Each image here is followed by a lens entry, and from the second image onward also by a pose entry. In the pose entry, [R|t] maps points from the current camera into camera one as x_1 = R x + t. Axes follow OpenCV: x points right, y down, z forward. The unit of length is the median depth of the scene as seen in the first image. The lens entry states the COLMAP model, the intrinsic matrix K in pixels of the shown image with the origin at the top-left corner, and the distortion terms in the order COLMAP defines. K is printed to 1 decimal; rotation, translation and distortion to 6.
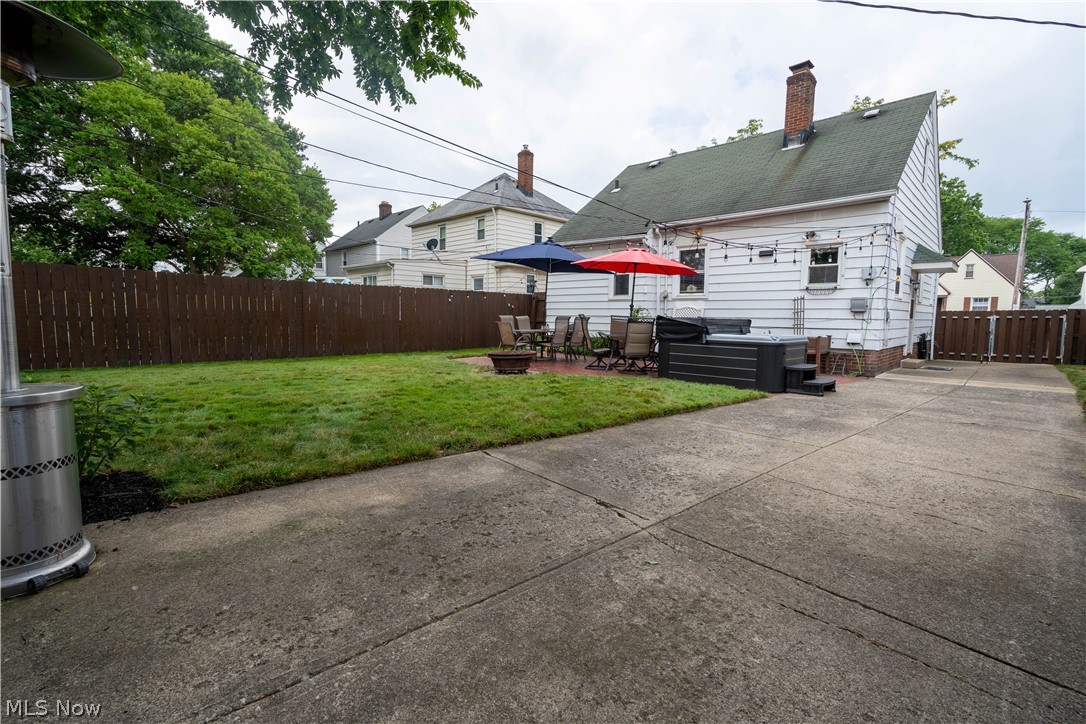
lens RADIAL K [[488.8, 0, 548.2], [0, 488.8, 362.4], [0, 0, 1]] dist [0.003221, 0.004806]
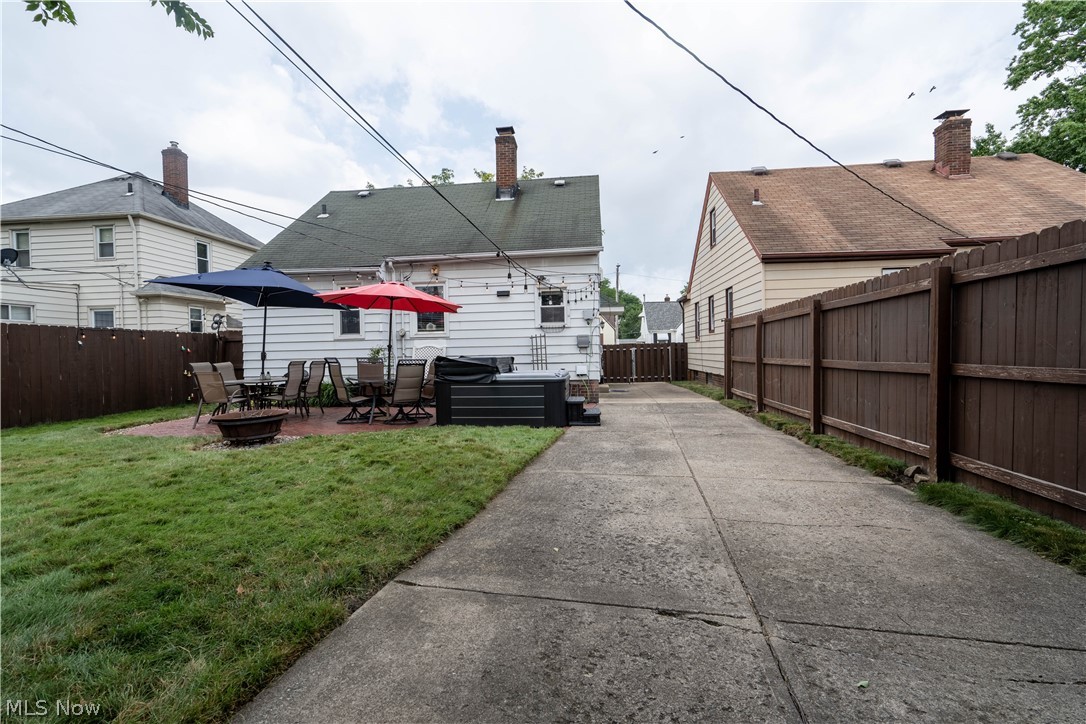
lens RADIAL K [[488.8, 0, 541.4], [0, 488.8, 365.1], [0, 0, 1]] dist [0.003221, 0.004806]
pose [[0.801287, -0.042924, 0.596739, -0.126340], [0.085461, 0.995407, -0.043154, -0.019236], [-0.592145, 0.085577, 0.801274, 0.129398]]
